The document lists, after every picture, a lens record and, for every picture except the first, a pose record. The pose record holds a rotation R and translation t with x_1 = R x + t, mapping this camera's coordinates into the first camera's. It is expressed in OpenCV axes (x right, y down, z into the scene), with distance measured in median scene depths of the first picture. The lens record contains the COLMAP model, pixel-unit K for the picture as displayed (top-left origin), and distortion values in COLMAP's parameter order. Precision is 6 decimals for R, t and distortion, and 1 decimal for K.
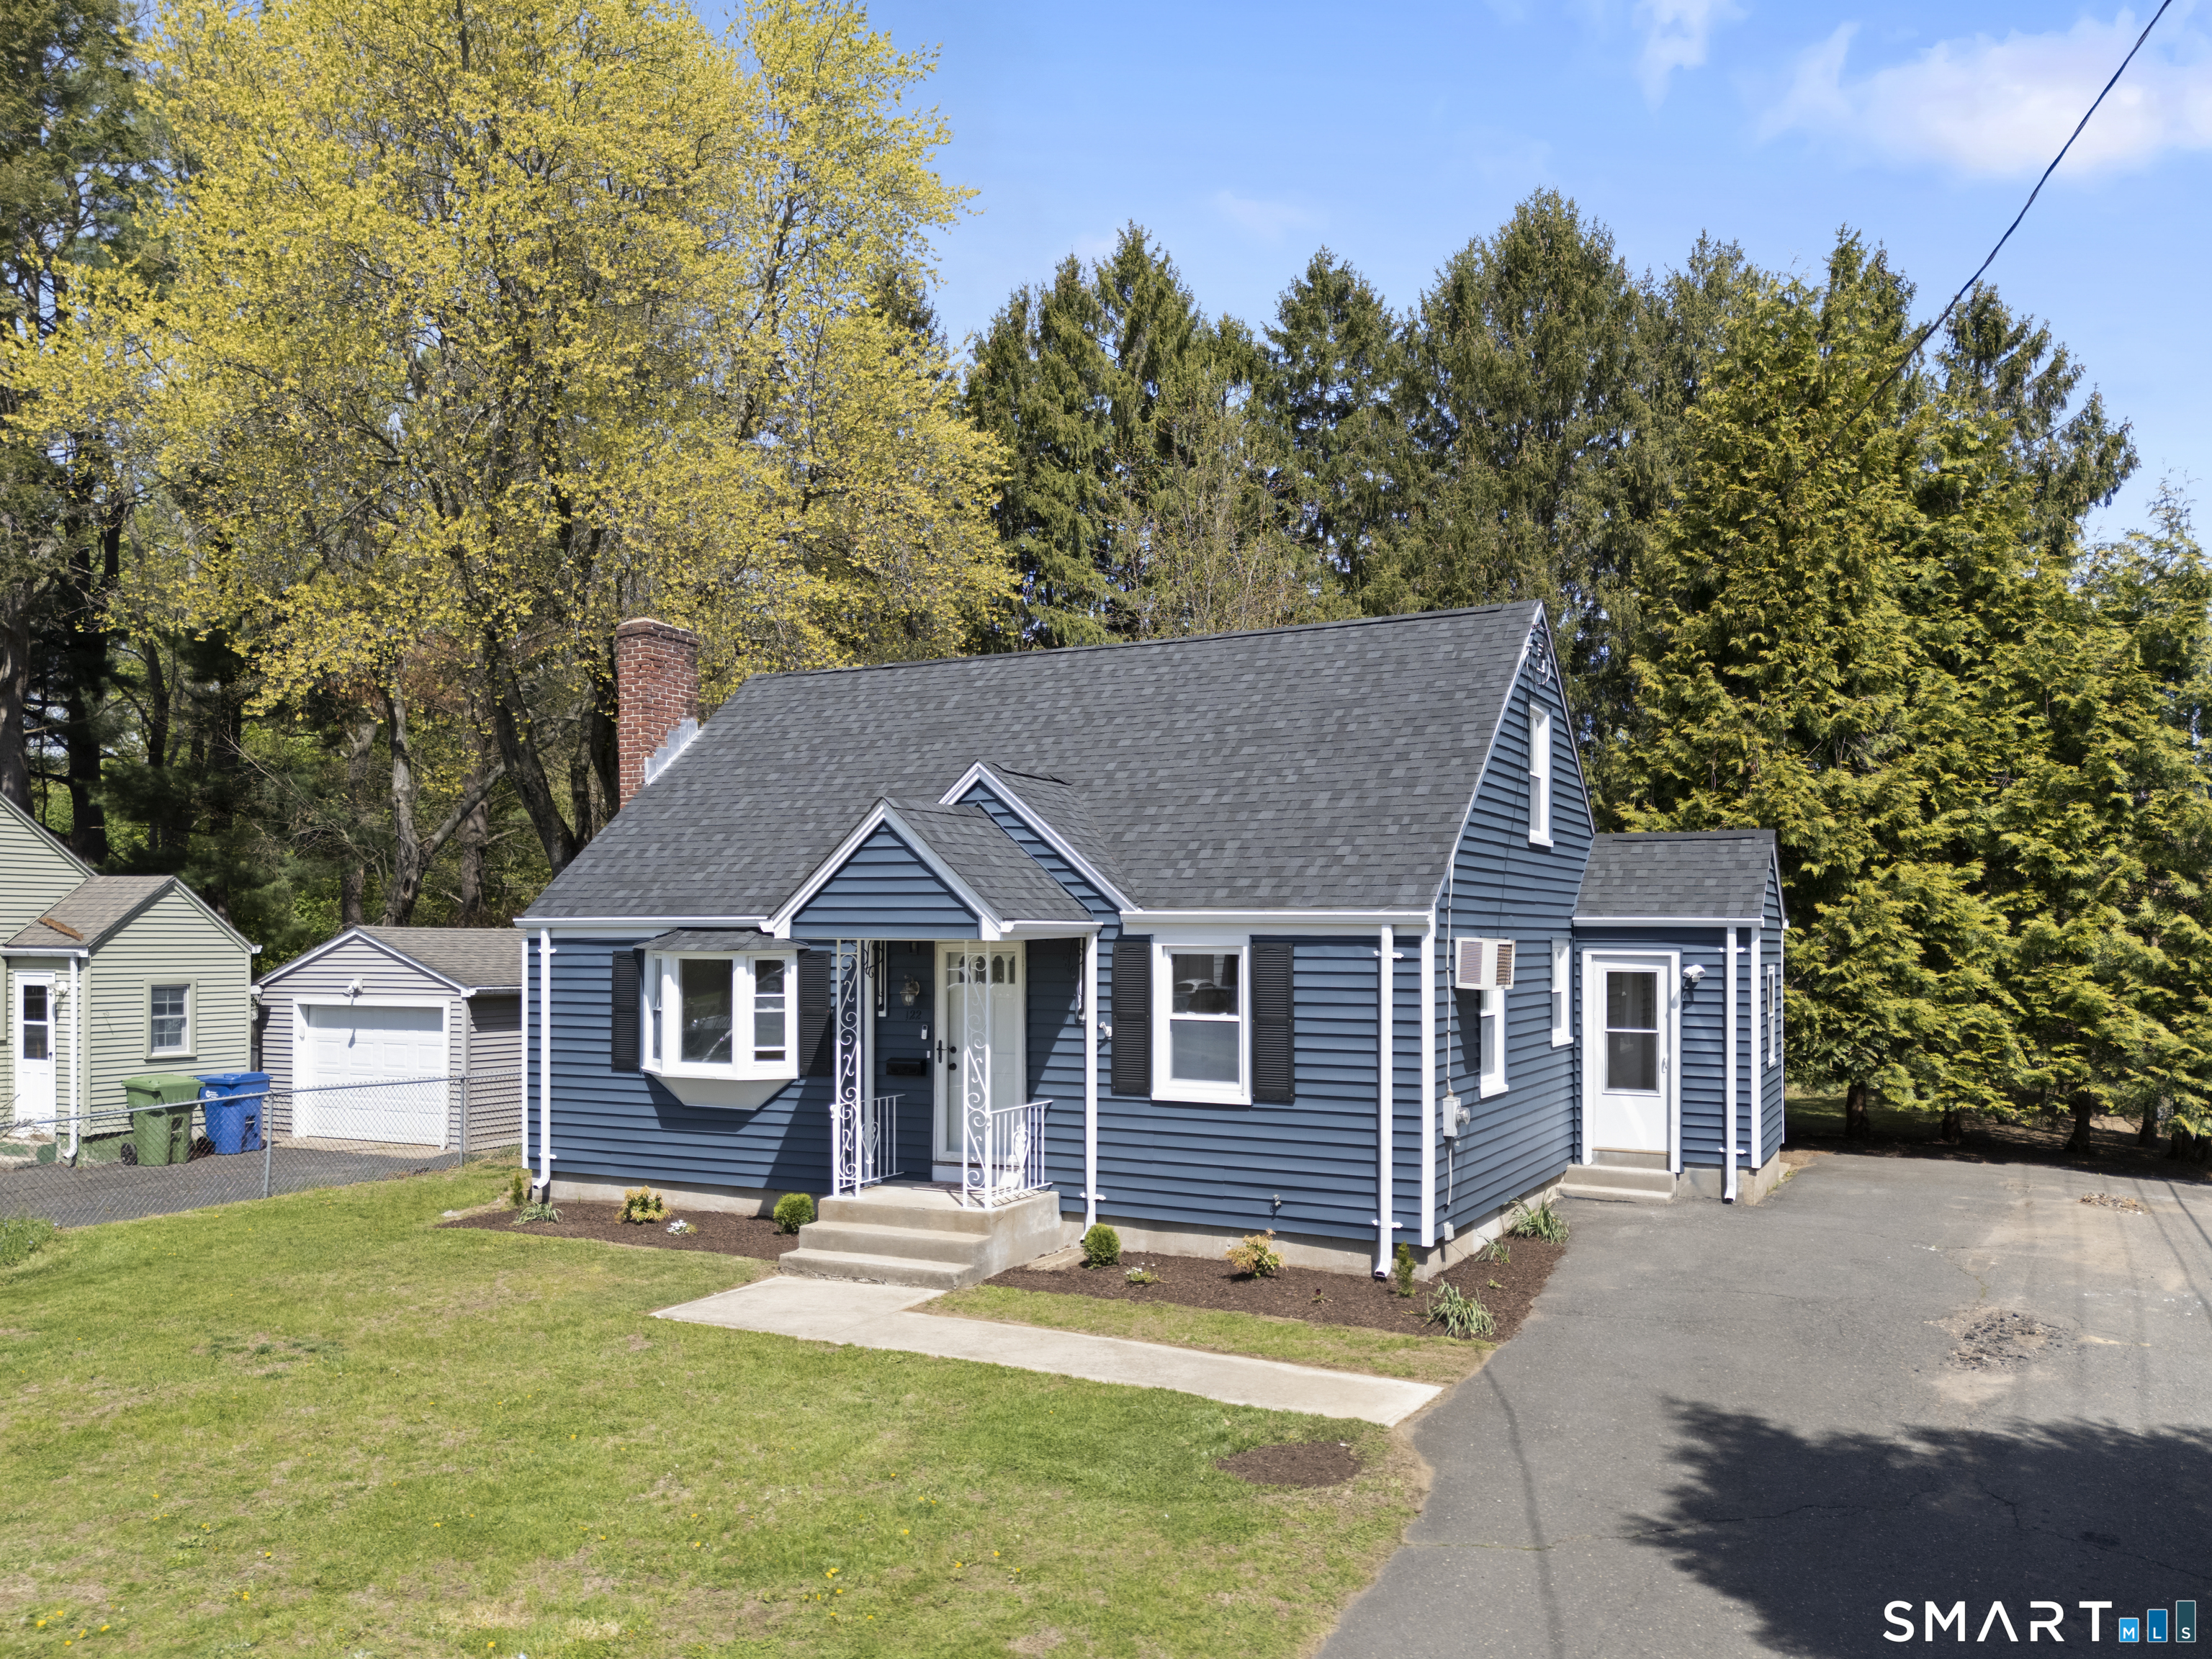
lens RADIAL K [[1606.8, 0, 1123.8], [0, 1606.8, 920.4], [0, 0, 1]] dist [0.055880, -0.038667]
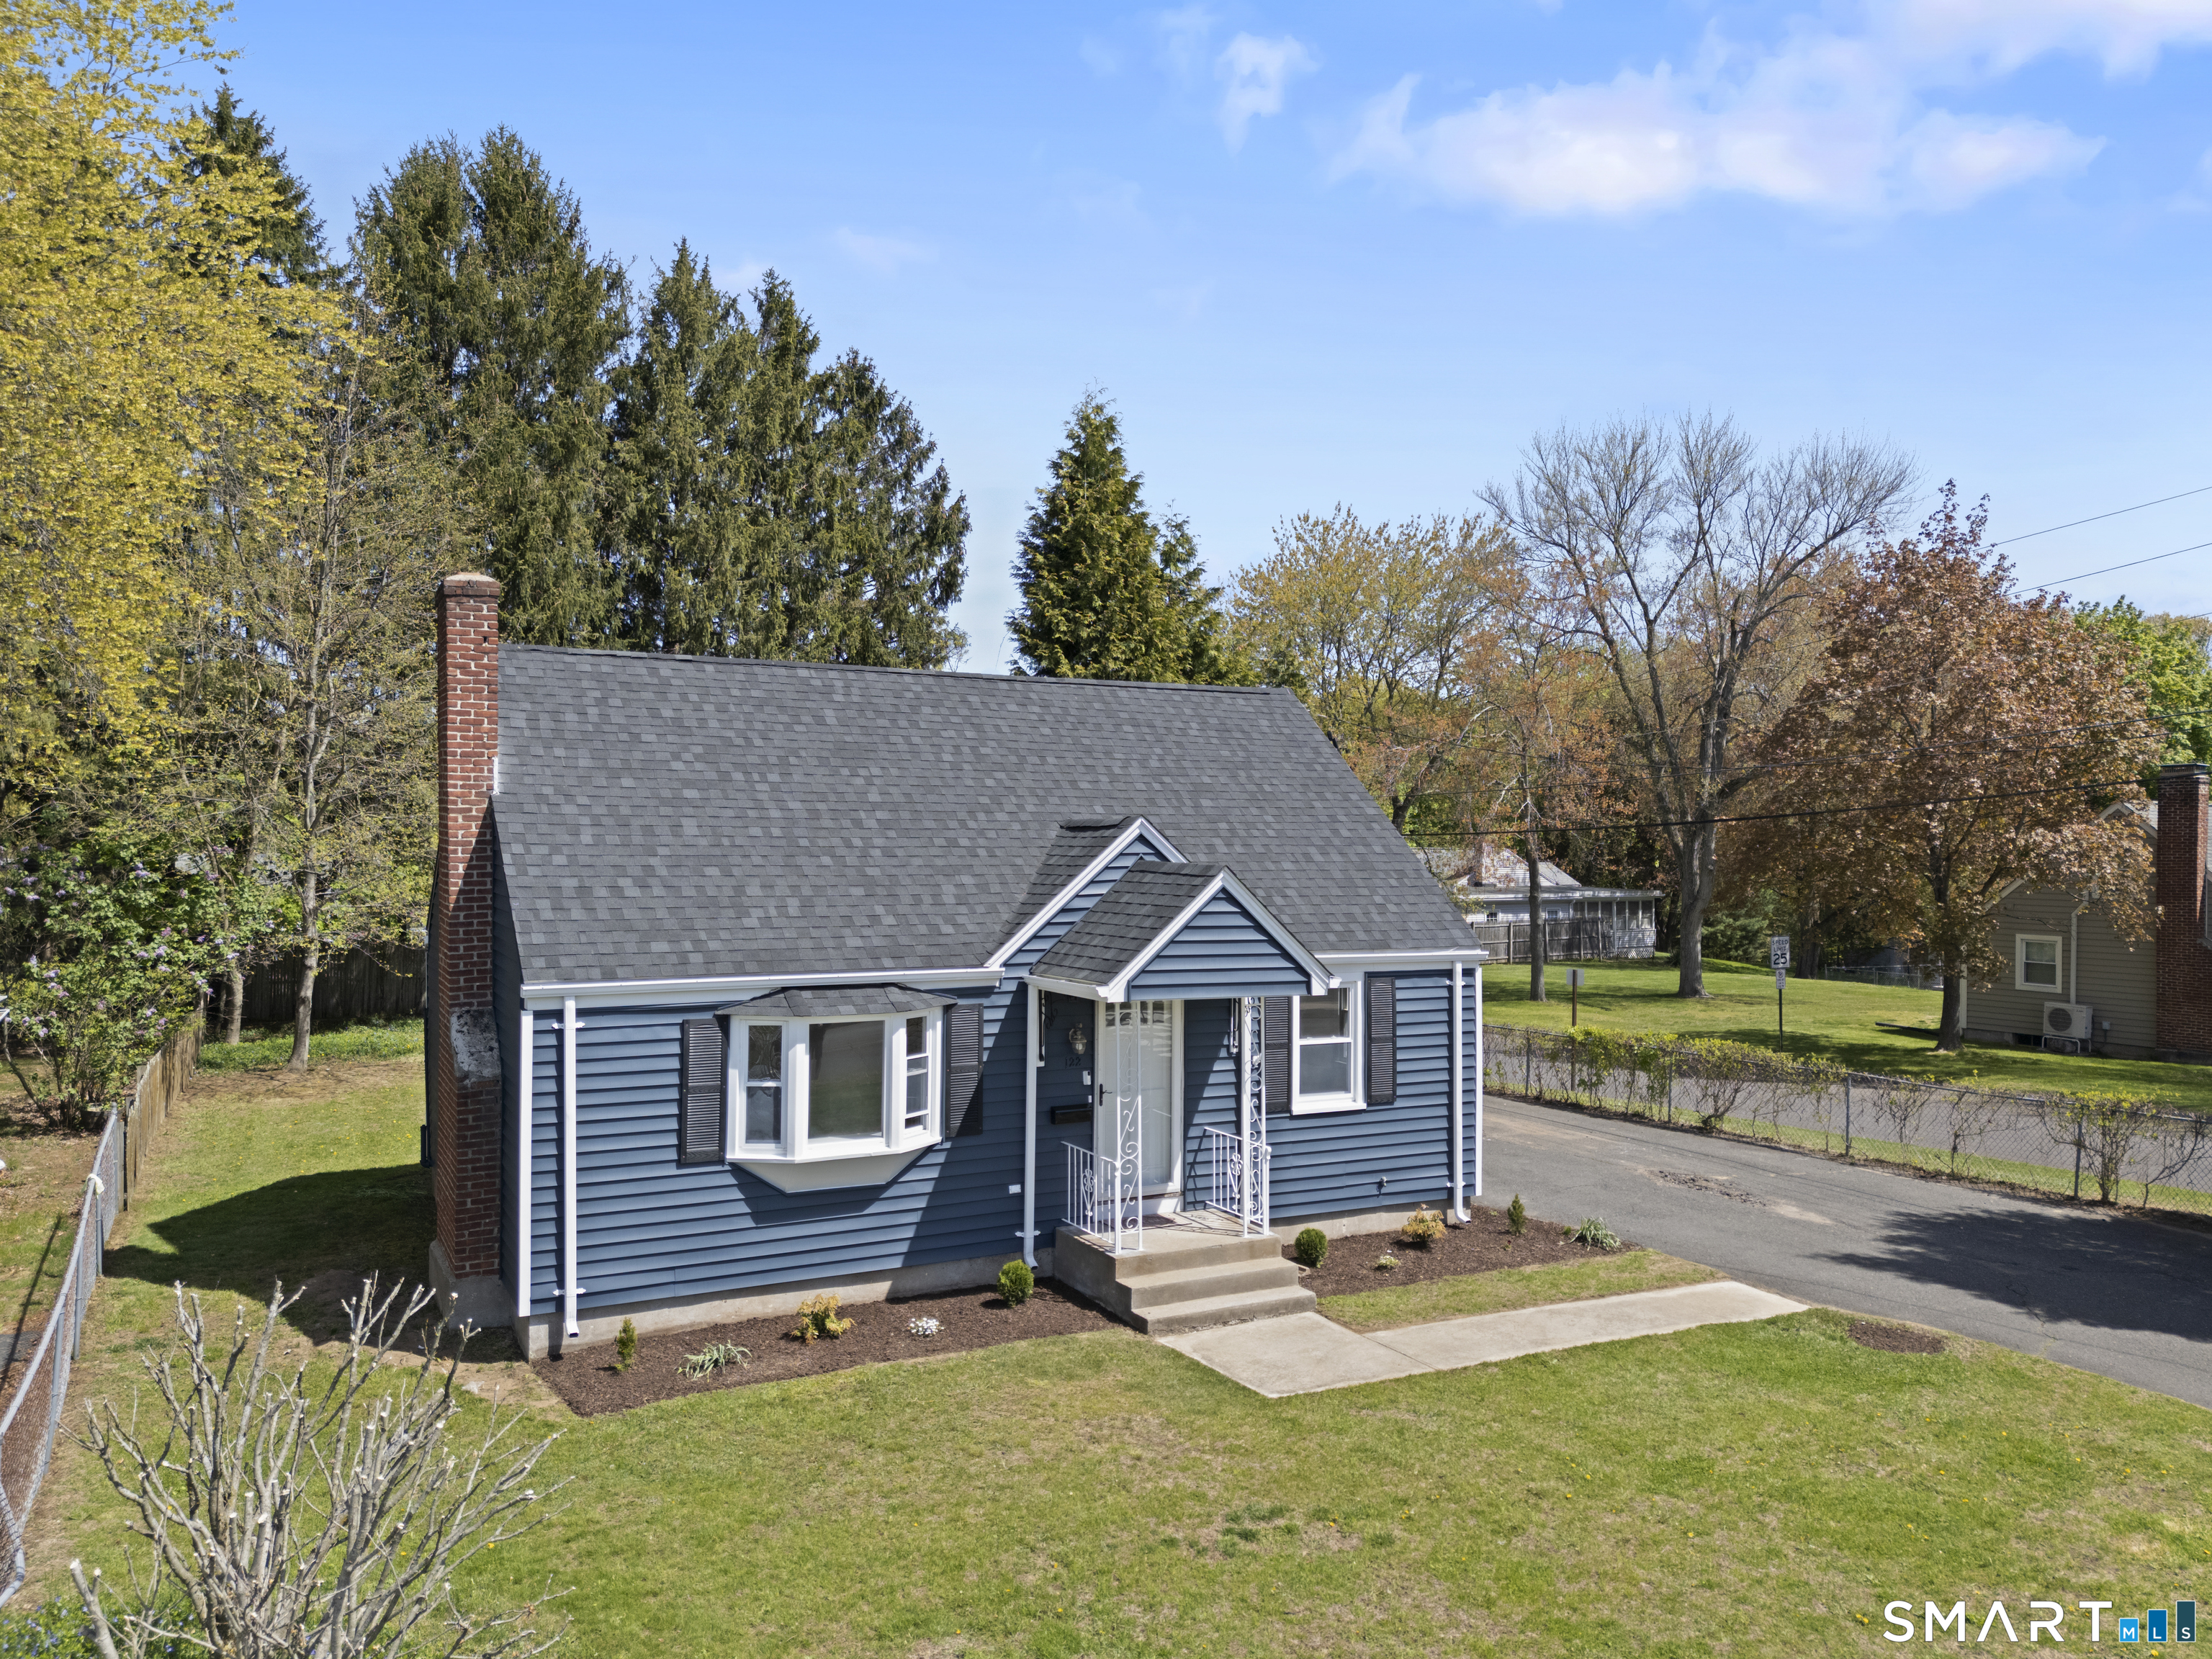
lens RADIAL K [[1606.8, 0, 1023.2], [0, 1606.8, 852.8], [0, 0, 1]] dist [0.055880, -0.038667]
pose [[0.596447, -0.007122, 0.802621, -1.037637], [-0.011783, 0.999775, 0.017628, -0.098026], [-0.802566, -0.019972, 0.596229, 0.456399]]
